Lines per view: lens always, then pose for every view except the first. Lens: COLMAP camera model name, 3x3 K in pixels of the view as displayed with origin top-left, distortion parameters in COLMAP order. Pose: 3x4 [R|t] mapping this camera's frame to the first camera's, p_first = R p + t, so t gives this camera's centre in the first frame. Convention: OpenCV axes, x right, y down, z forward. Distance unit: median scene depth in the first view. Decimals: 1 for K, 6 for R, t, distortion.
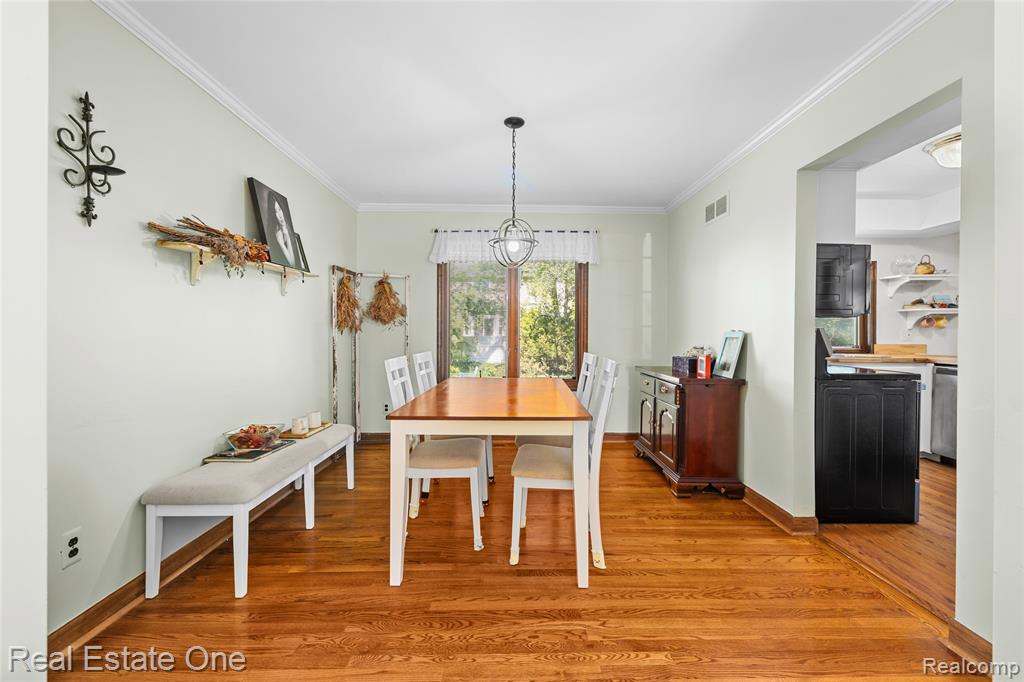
lens RADIAL K [[419.3, 0, 515.8], [0, 419.3, 331.0], [0, 0, 1]] dist [-0.000576, 0.000115]
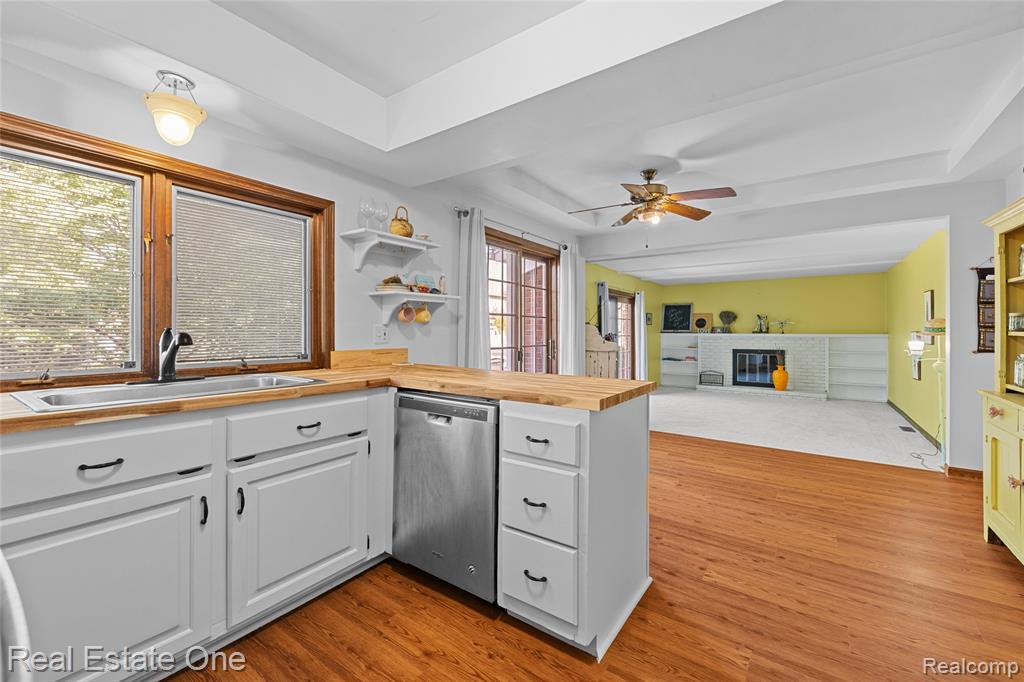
lens RADIAL K [[419.3, 0, 522.5], [0, 419.3, 332.5], [0, 0, 1]] dist [-0.000576, 0.000115]
pose [[0.579632, -0.003999, 0.814869, 0.569479], [-0.000841, 0.999984, 0.005506, 0.004119], [-0.814878, -0.003877, 0.579620, 0.487989]]
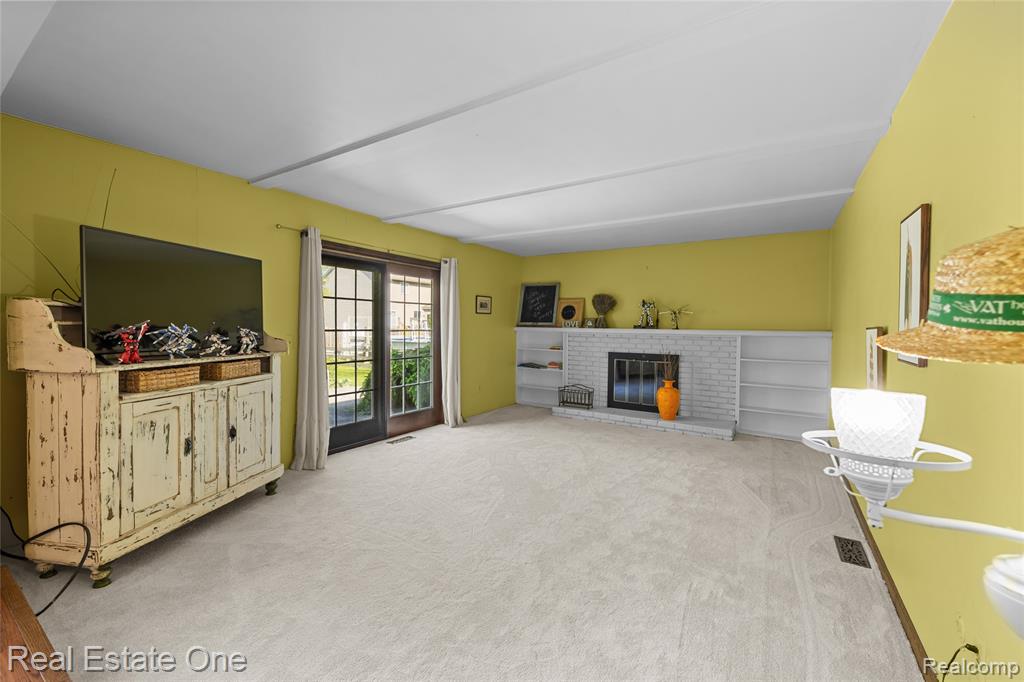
lens RADIAL K [[419.3, 0, 519.2], [0, 419.3, 339.1], [0, 0, 1]] dist [-0.000576, 0.000115]
pose [[0.541934, -0.025276, 0.840041, 1.604864], [-0.010264, 0.999274, 0.036689, 0.007369], [-0.840358, -0.028505, 0.541281, 0.345891]]
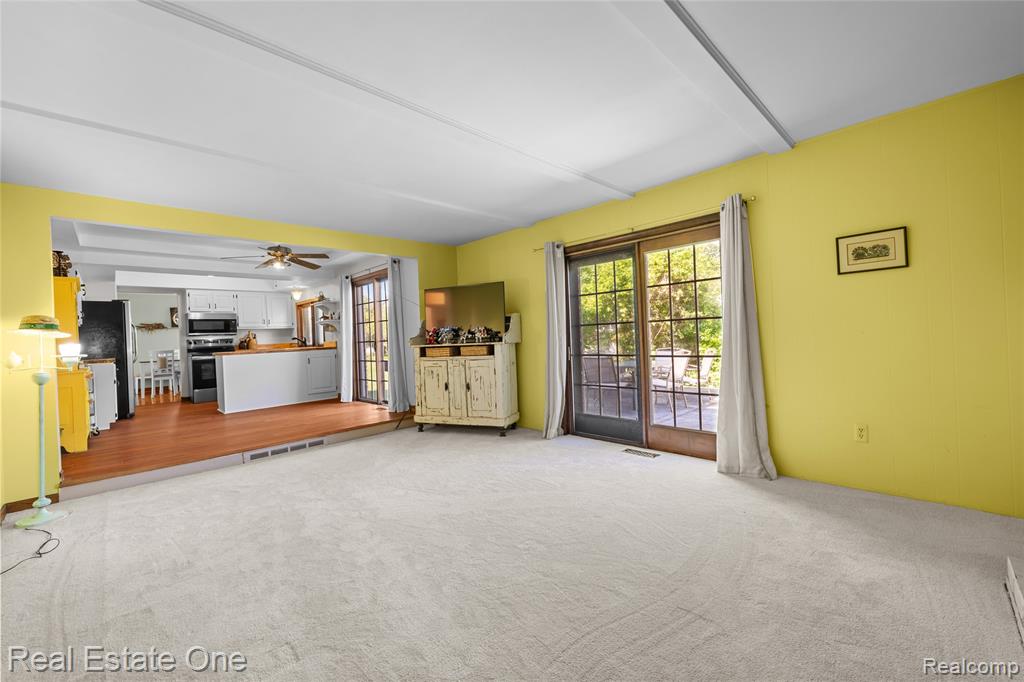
lens RADIAL K [[419.3, 0, 515.6], [0, 419.3, 334.1], [0, 0, 1]] dist [-0.000576, 0.000115]
pose [[0.681892, -0.034848, -0.730622, 2.826614], [0.047727, 0.998856, -0.003098, 0.046760], [0.729894, -0.032758, 0.682775, 0.383204]]
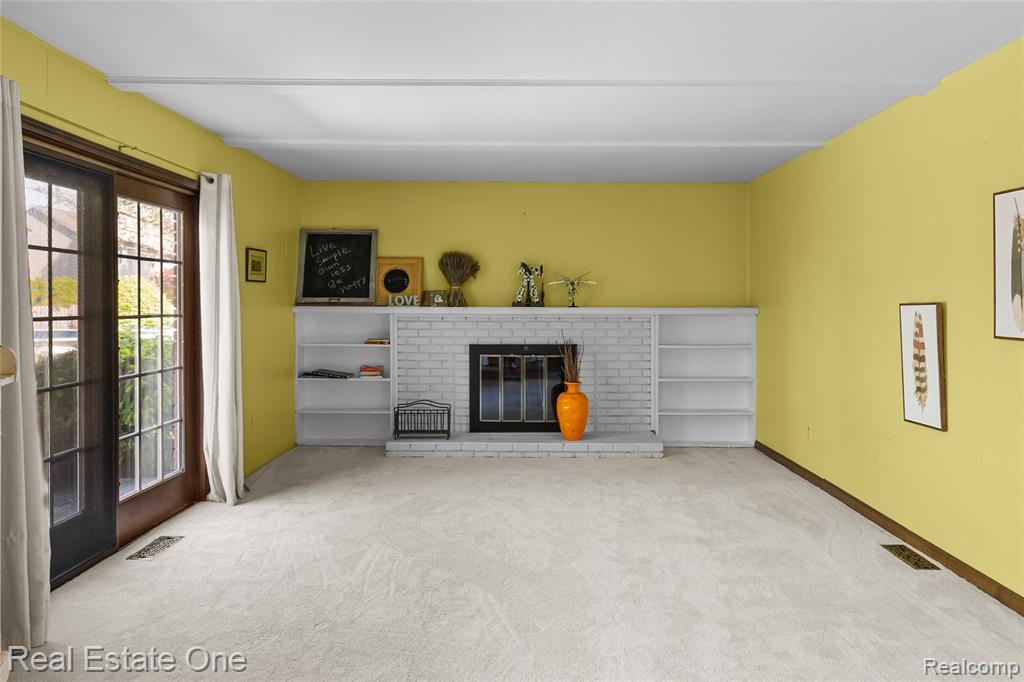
lens RADIAL K [[679.9, 0, 542.5], [0, 679.9, 306.7], [0, 0, 1]] dist [-0.004044, 0.005940]
pose [[-0.005939, -0.009475, 0.999937, 1.510441], [-0.004481, 0.999945, 0.009449, 0.005493], [-0.999972, -0.004425, -0.005981, 0.710568]]
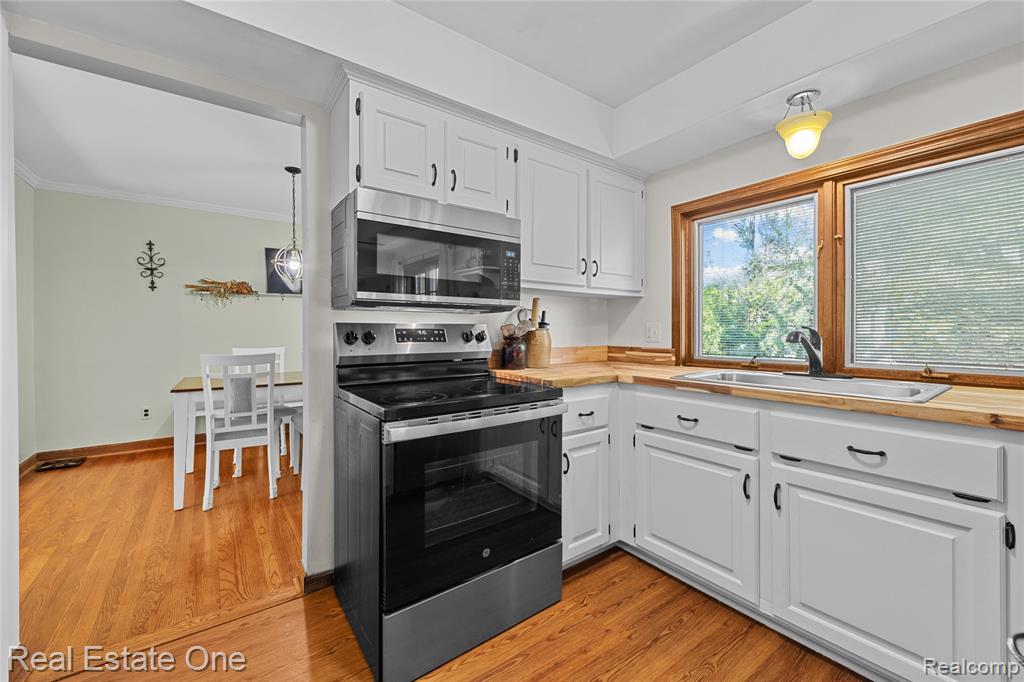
lens RADIAL K [[419.3, 0, 513.8], [0, 419.3, 332.0], [0, 0, 1]] dist [-0.000576, 0.000115]
pose [[0.570891, -0.004230, -0.821015, 0.876101], [0.006071, 0.999981, -0.000930, 0.006451], [0.821003, -0.004454, 0.570906, 0.496544]]
